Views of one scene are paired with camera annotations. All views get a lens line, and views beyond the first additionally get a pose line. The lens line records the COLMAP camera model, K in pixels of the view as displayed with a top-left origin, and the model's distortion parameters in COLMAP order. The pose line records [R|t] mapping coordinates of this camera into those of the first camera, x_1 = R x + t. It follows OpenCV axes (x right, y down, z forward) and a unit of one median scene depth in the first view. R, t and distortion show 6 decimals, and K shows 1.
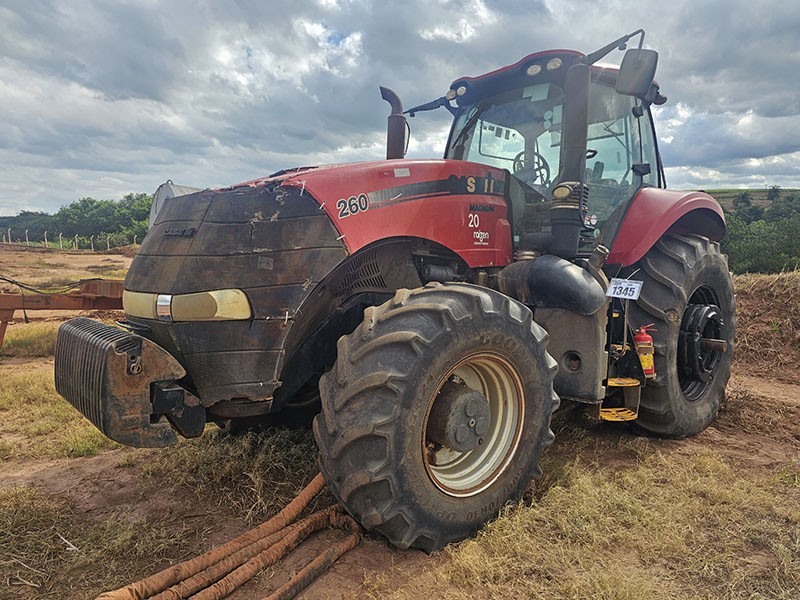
lens RADIAL K [[550.0, 0, 398.8], [0, 550.0, 304.7], [0, 0, 1]] dist [0.106118, -0.108959]
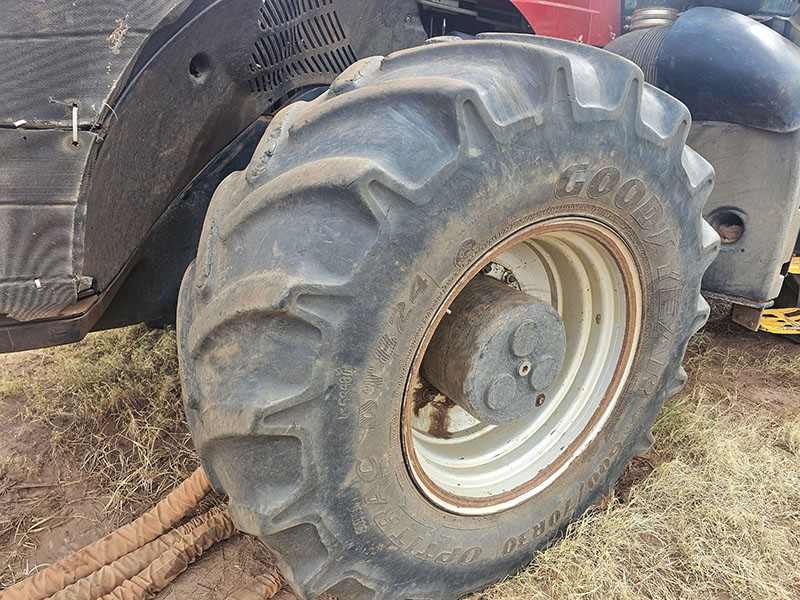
lens RADIAL K [[550.0, 0, 398.8], [0, 550.0, 304.7], [0, 0, 1]] dist [0.106118, -0.108959]
pose [[0.995600, 0.022771, -0.090897, 0.069892], [0.001651, 0.965610, 0.259988, 0.042738], [0.093692, -0.258994, 0.961324, 0.567144]]
